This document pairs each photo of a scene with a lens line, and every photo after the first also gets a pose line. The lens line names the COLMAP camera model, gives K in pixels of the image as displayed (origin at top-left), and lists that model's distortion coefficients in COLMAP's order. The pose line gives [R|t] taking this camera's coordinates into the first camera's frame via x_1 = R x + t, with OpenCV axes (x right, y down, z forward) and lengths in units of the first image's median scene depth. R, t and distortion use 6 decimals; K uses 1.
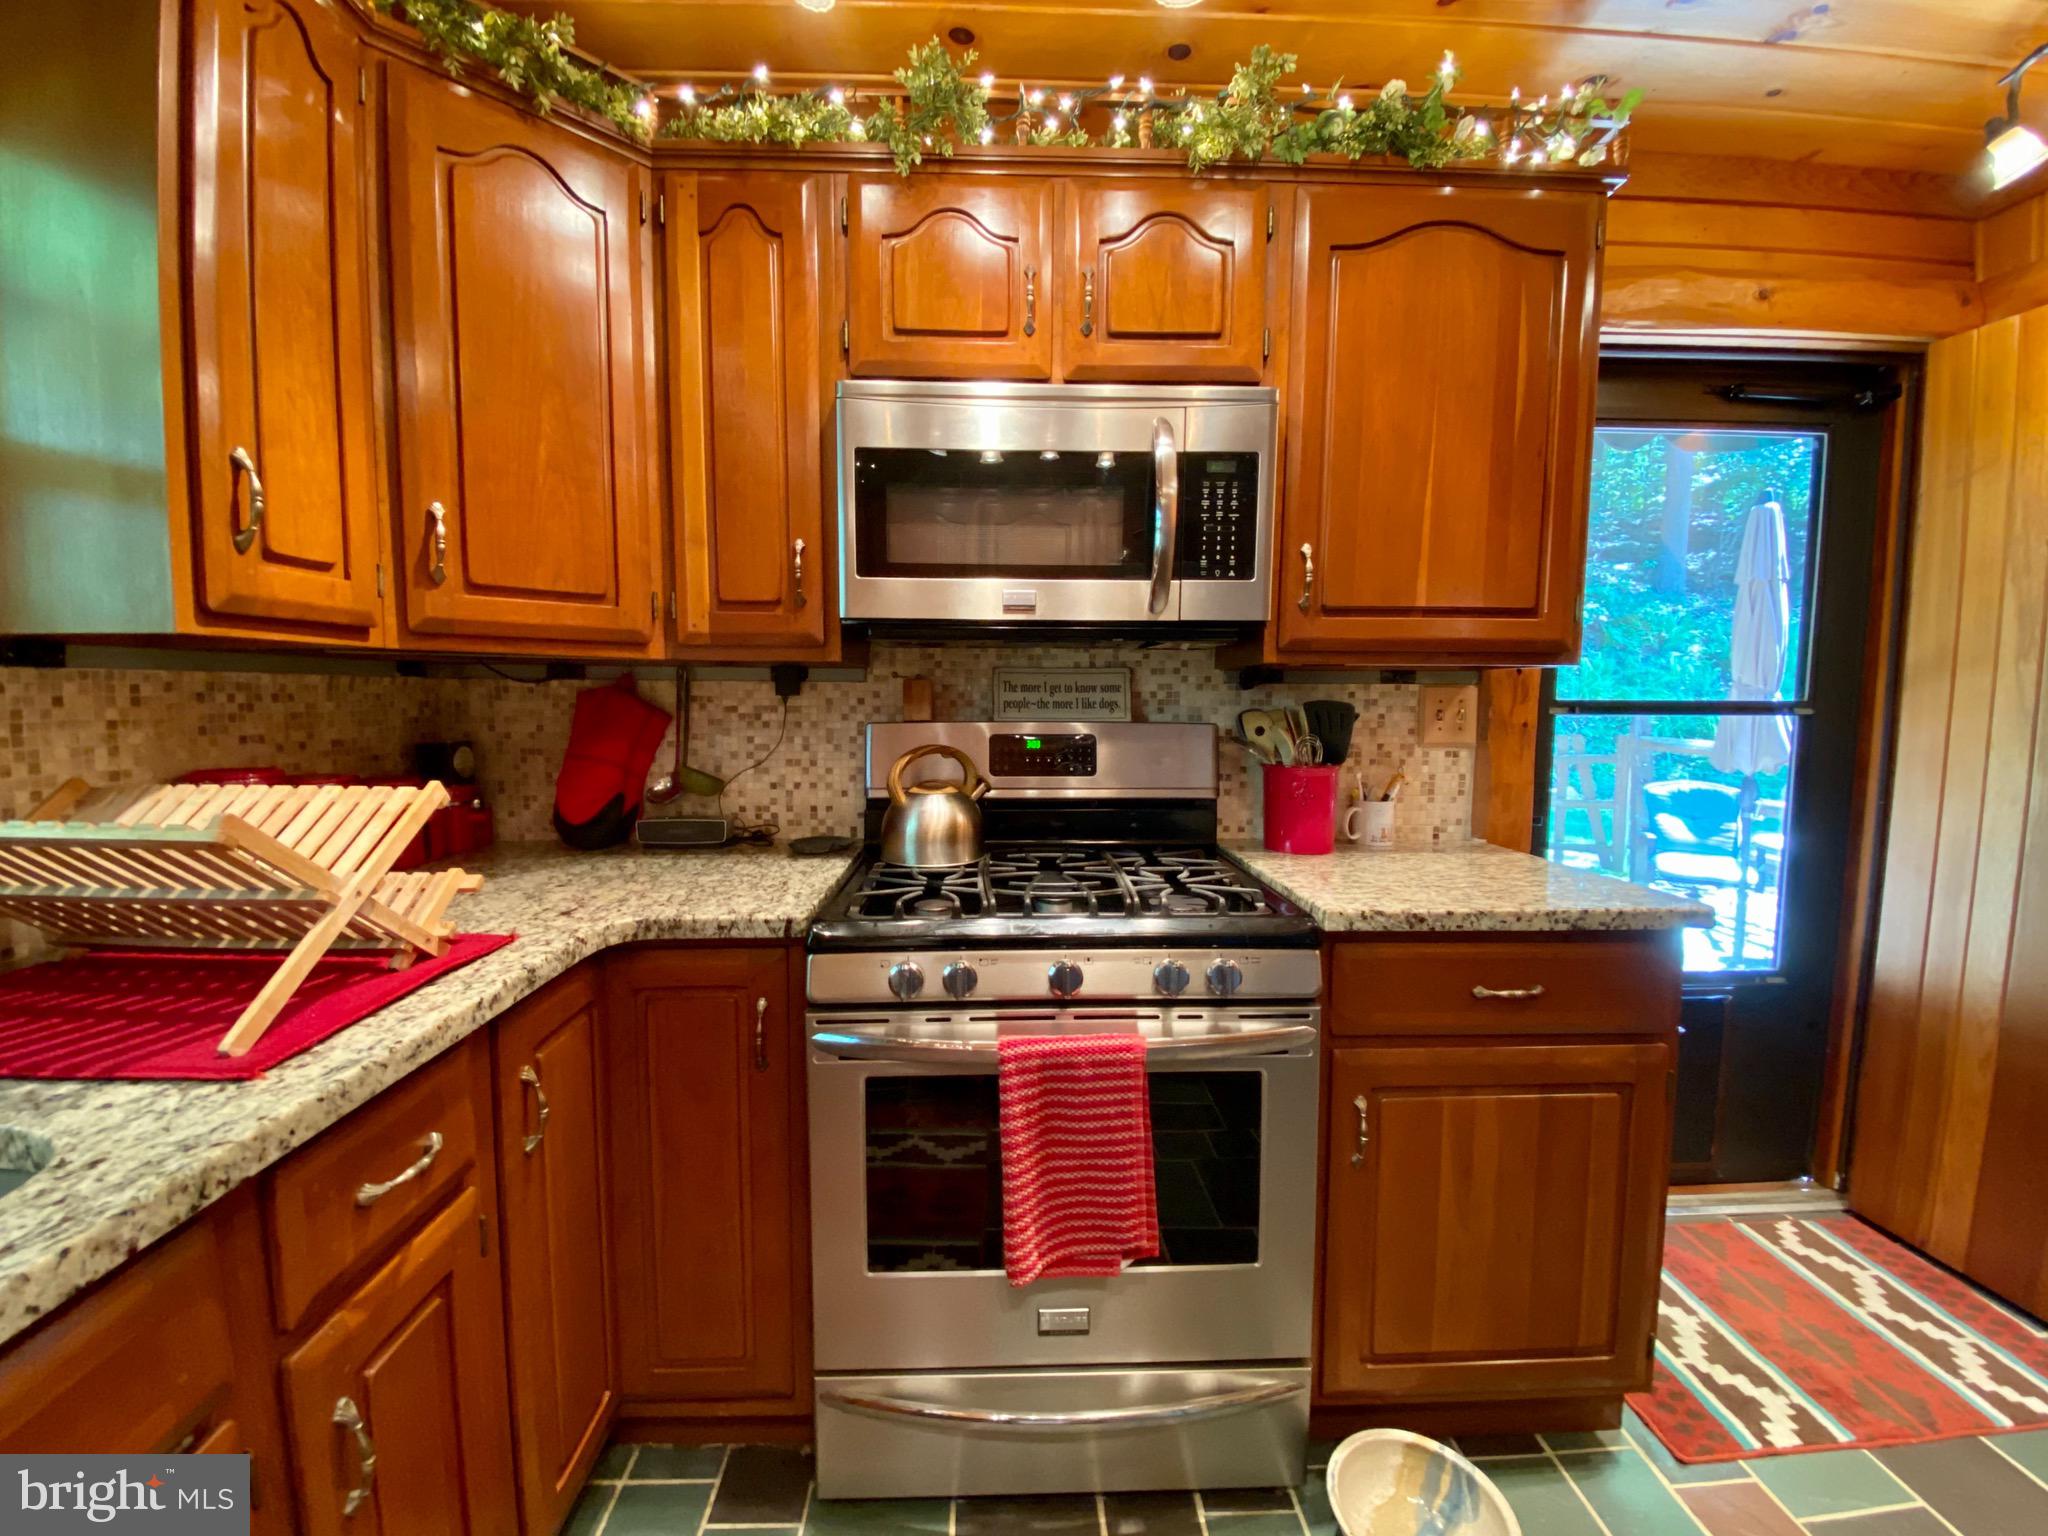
lens RADIAL K [[830.4, 0, 1027.2], [0, 830.4, 761.2], [0, 0, 1]] dist [0.015712, -0.018281]
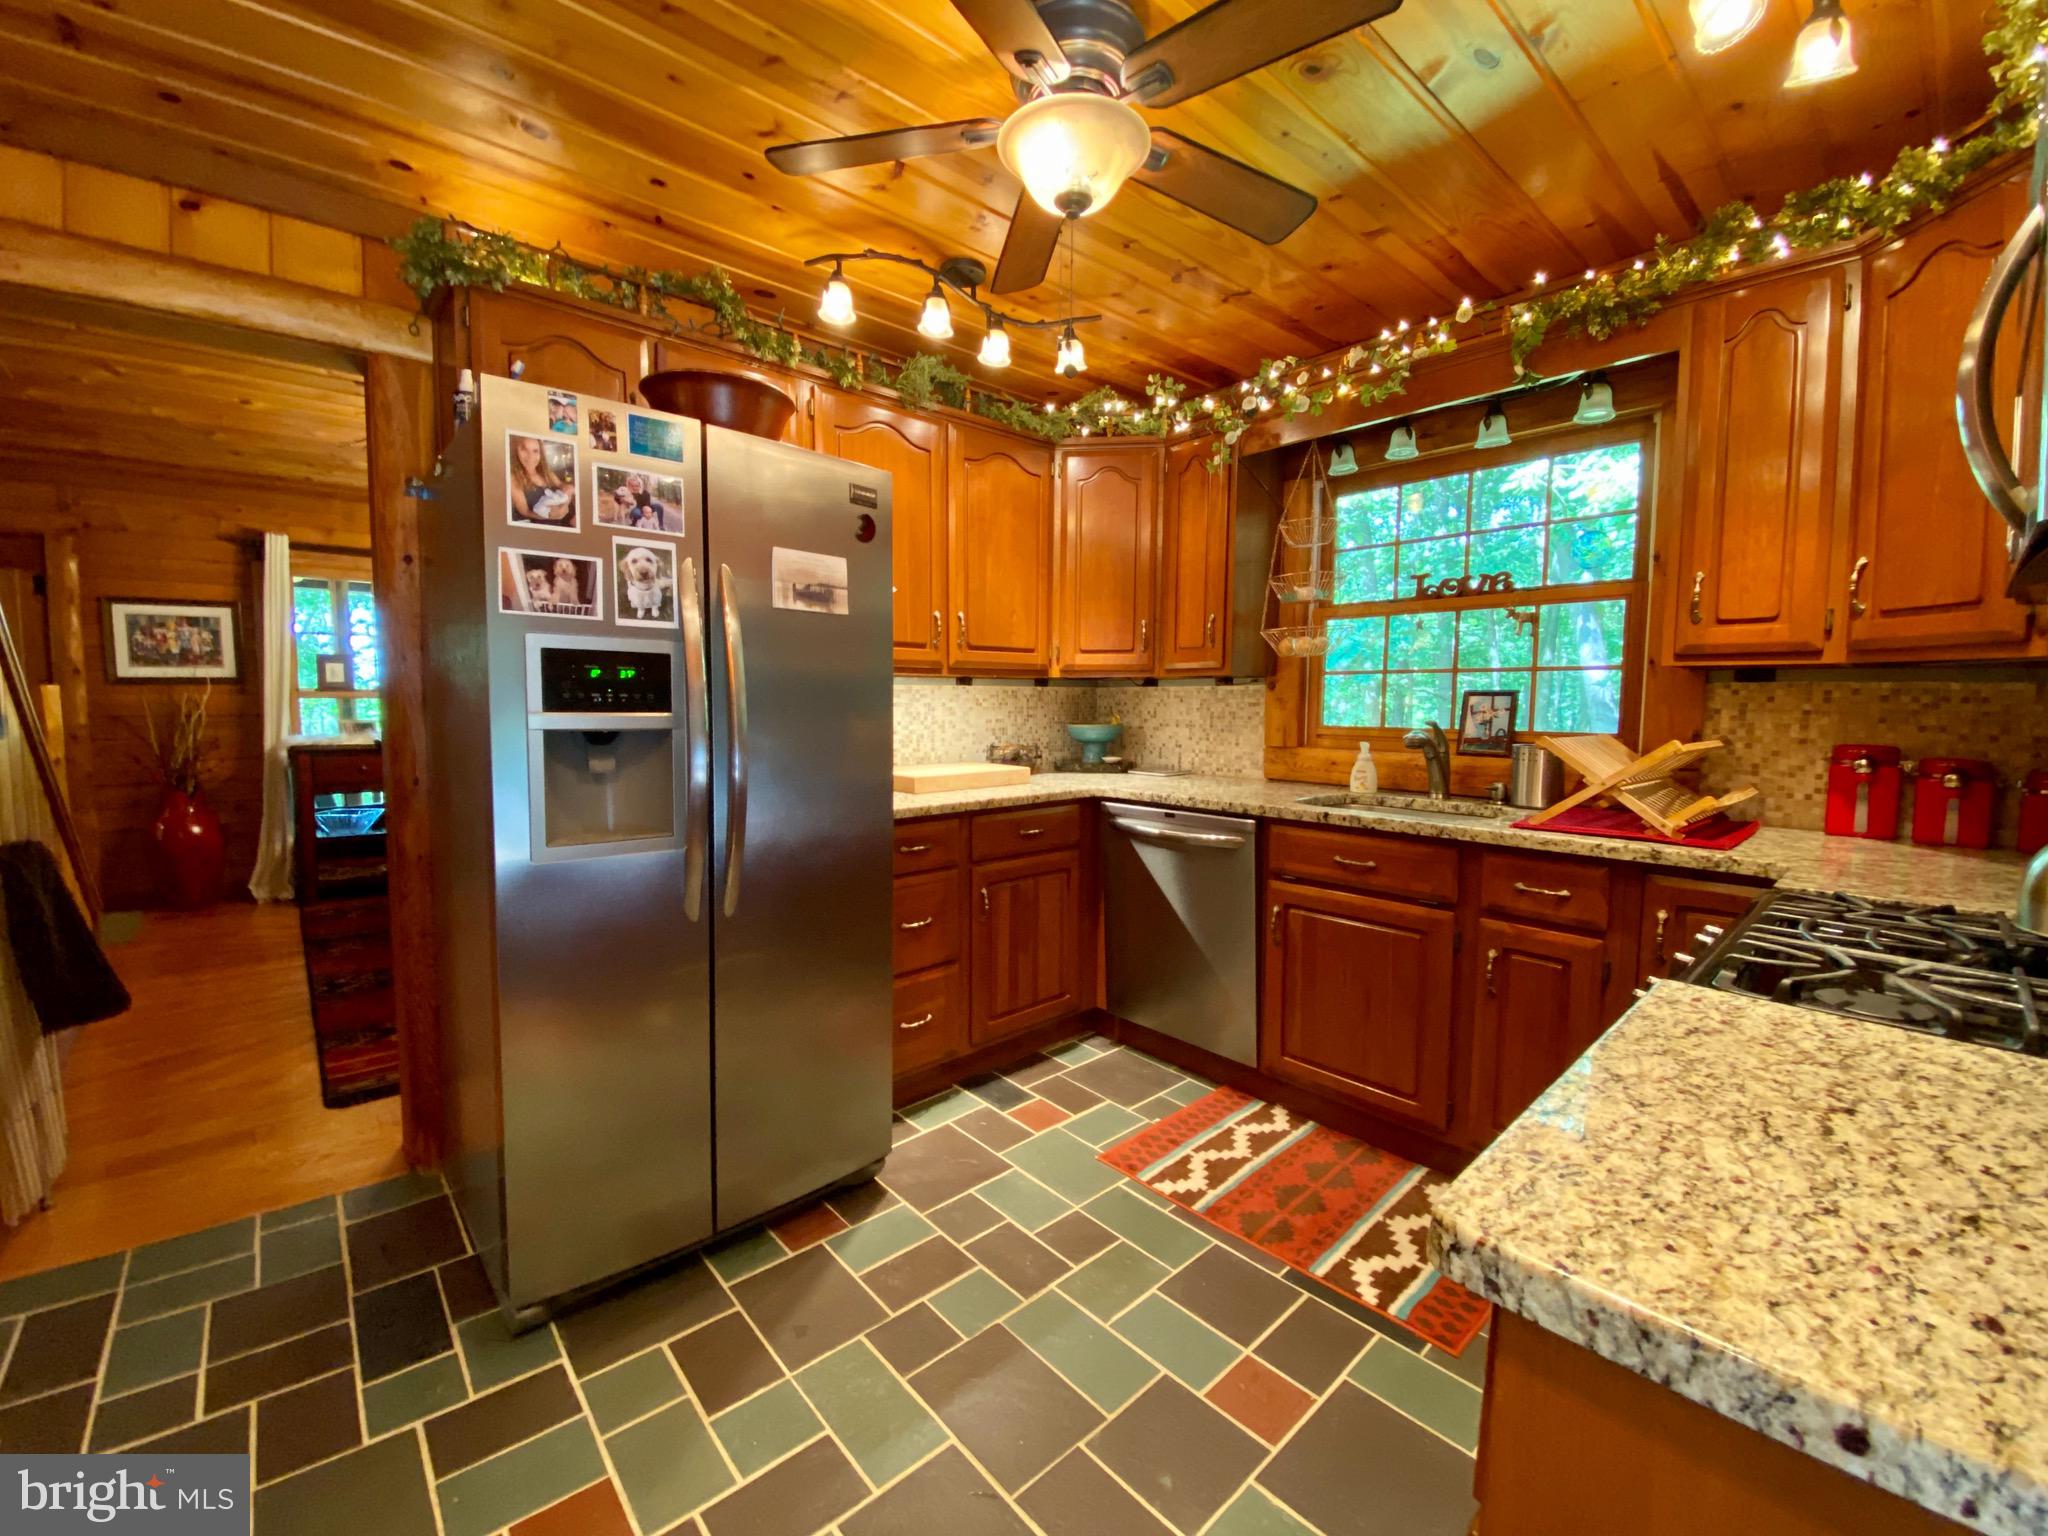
lens RADIAL K [[830.4, 0, 1027.2], [0, 830.4, 761.2], [0, 0, 1]] dist [0.015712, -0.018281]
pose [[-0.772501, 0.037102, -0.633929, 1.358173], [-0.062855, 0.988922, 0.134474, -0.076664], [0.631895, 0.143727, -0.761611, 1.319969]]
